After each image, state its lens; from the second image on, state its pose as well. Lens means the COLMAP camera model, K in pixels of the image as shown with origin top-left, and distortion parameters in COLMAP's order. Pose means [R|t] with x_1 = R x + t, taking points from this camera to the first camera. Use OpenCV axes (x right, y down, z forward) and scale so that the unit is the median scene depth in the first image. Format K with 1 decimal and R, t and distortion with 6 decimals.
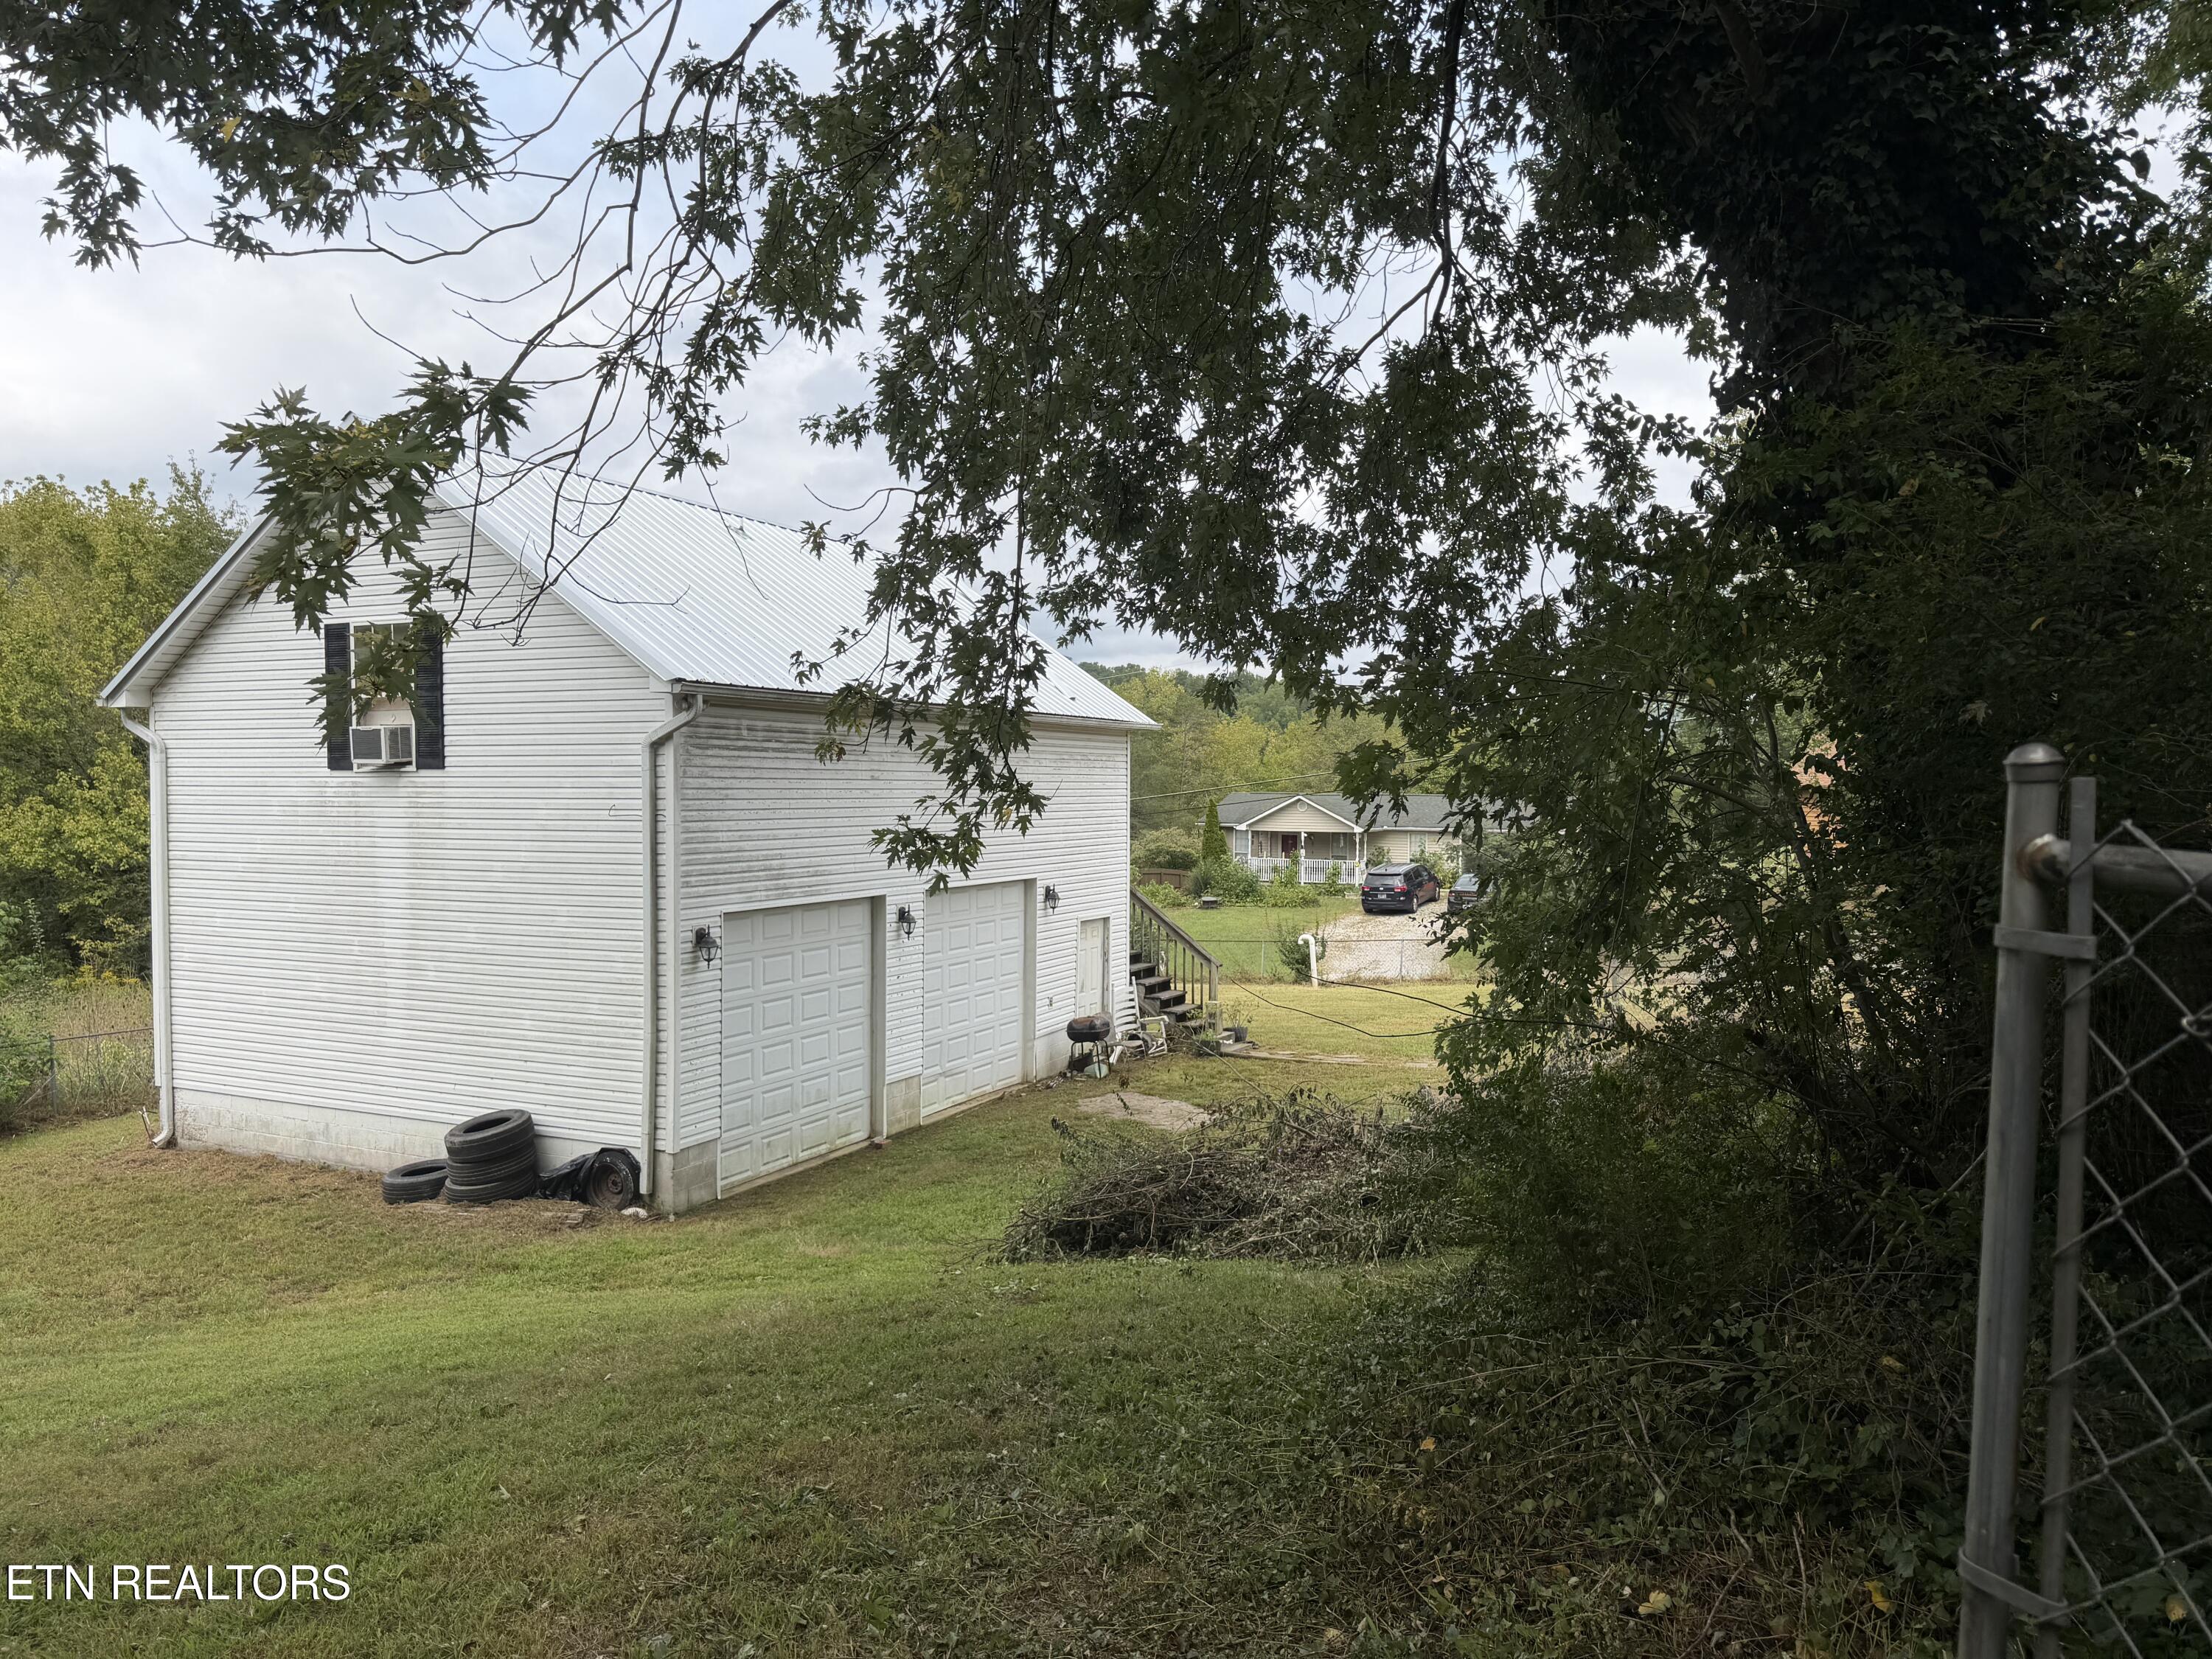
lens RADIAL K [[1611.9, 0, 1106.0], [0, 1611.9, 829.5], [0, 0, 1]] dist [-0.027428, 0.055892]
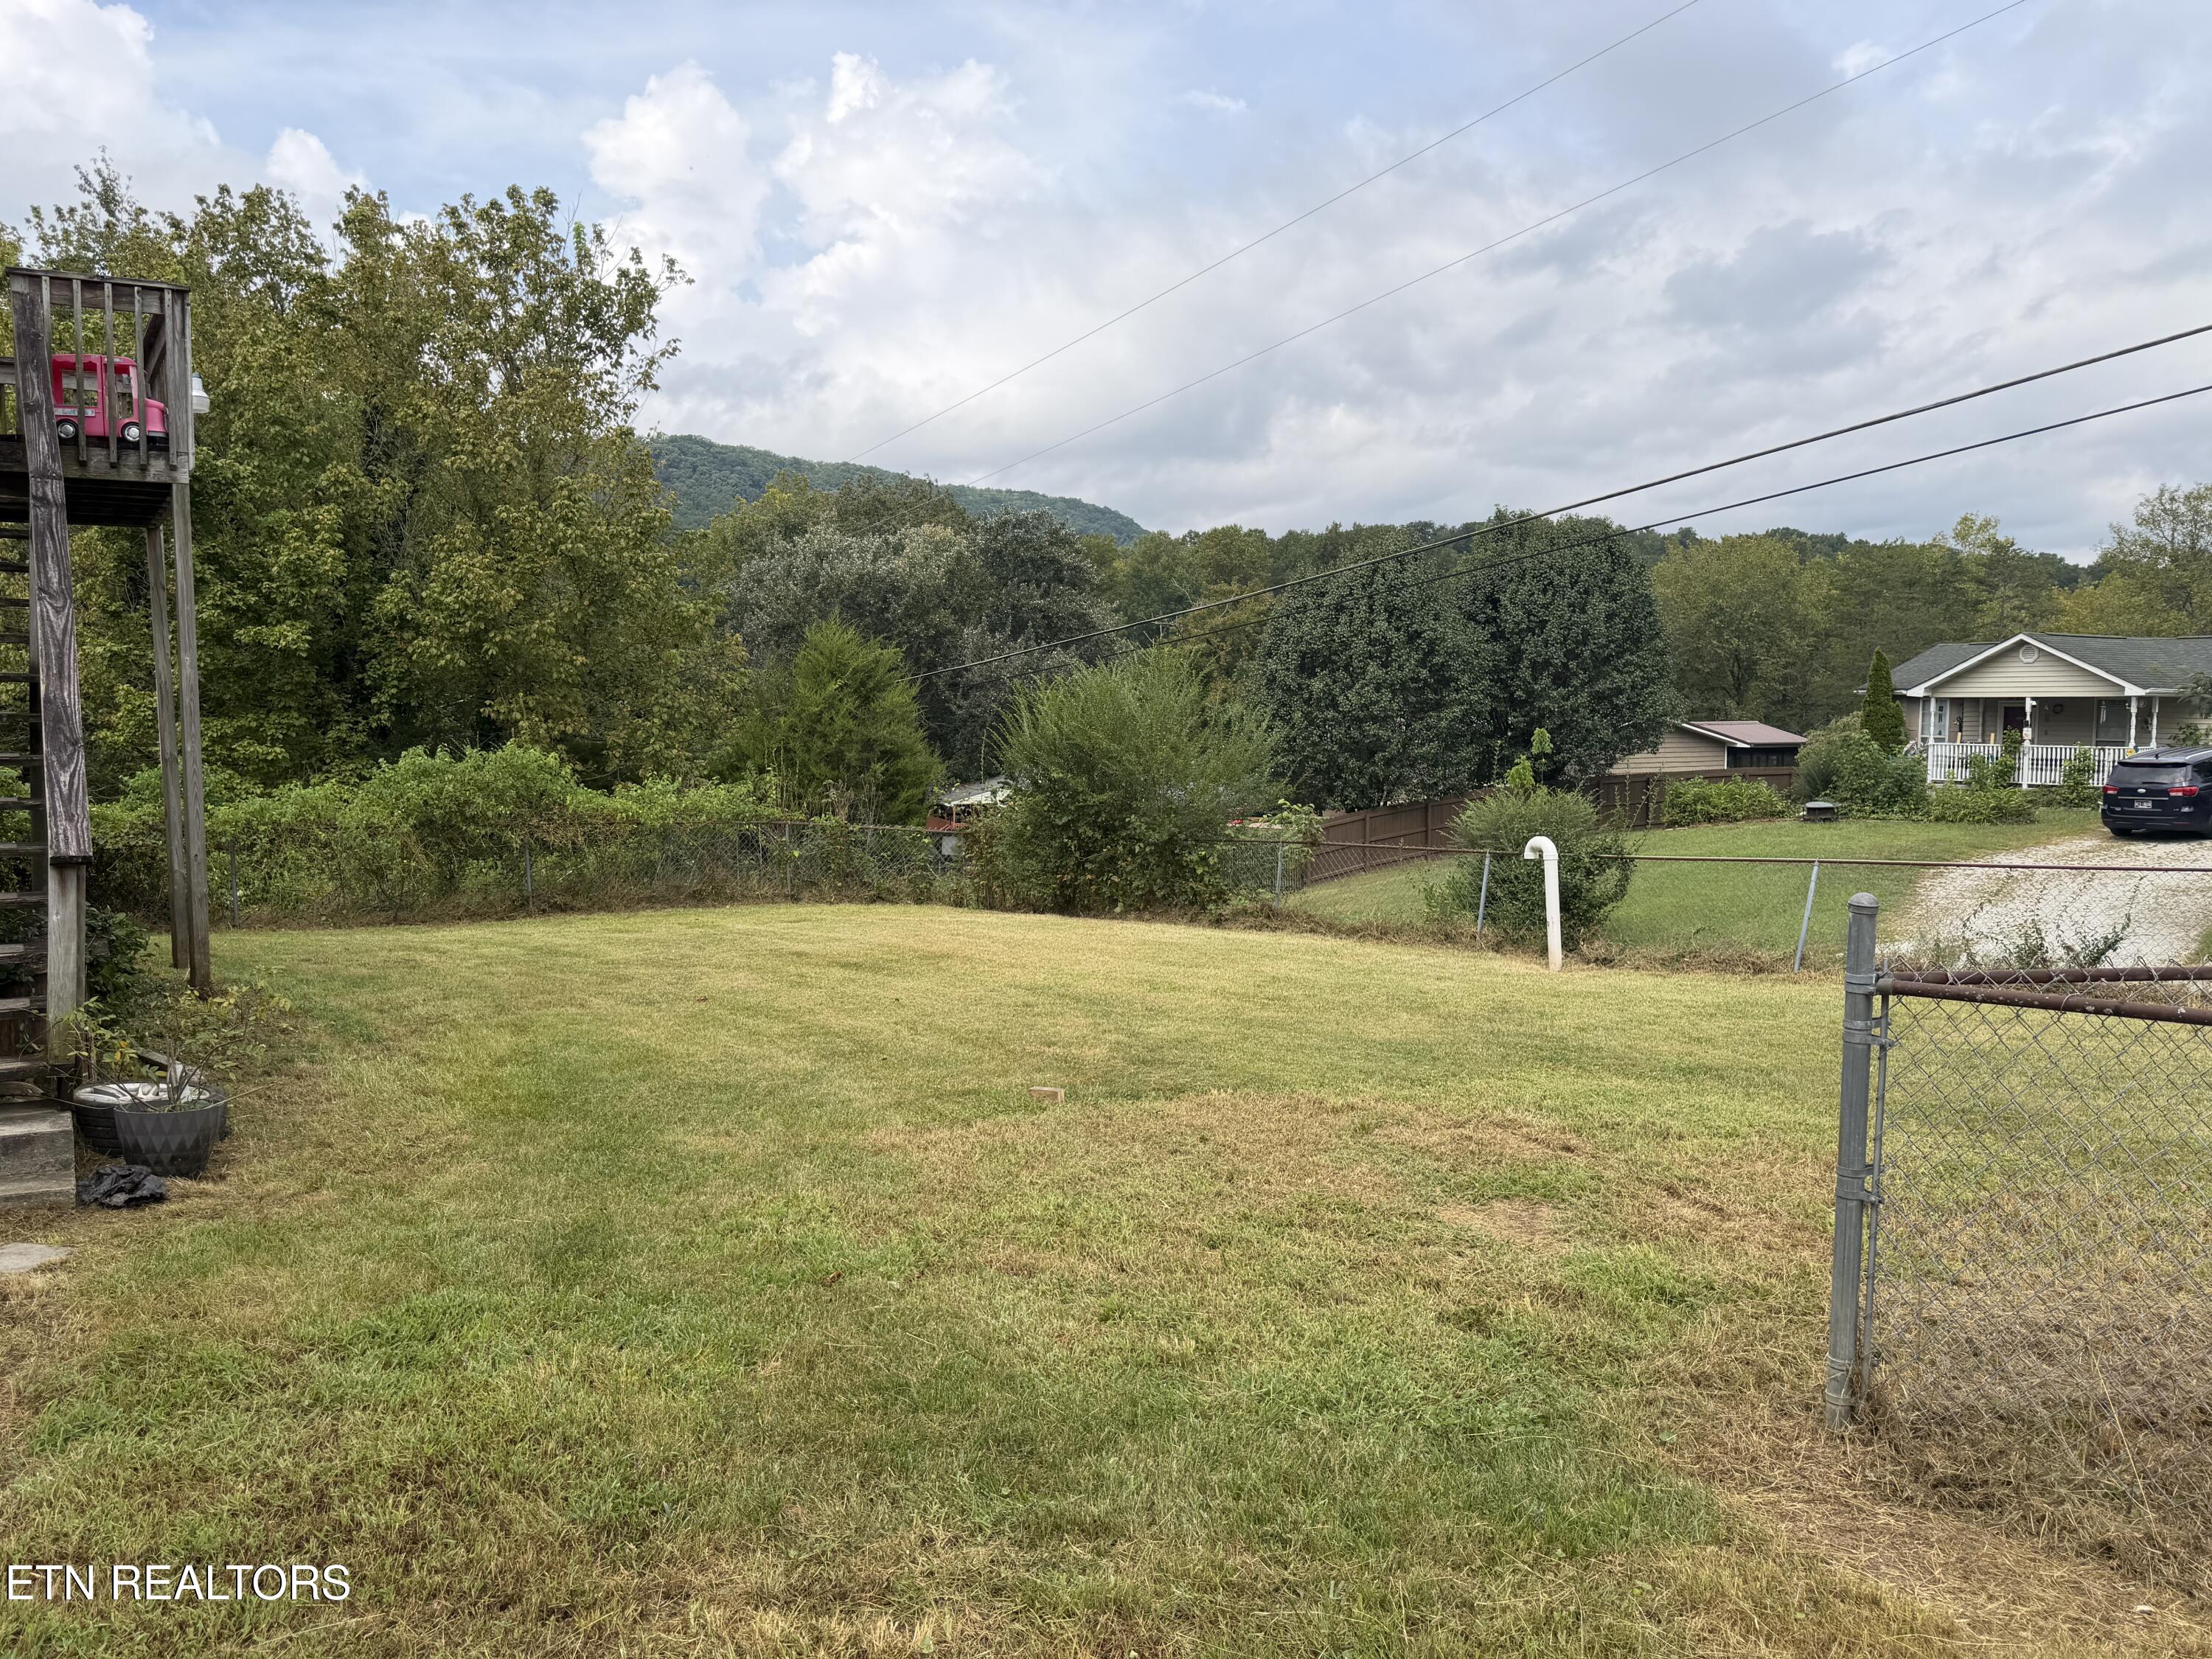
lens RADIAL K [[1576.4, 0, 1092.4], [0, 1576.4, 837.4], [0, 0, 1]] dist [0.015267, -0.005321]
pose [[0.851045, 0.038115, -0.523708, 0.136464], [-0.011873, 0.998504, 0.053377, 0.025602], [0.524959, -0.039209, 0.850224, 0.335479]]
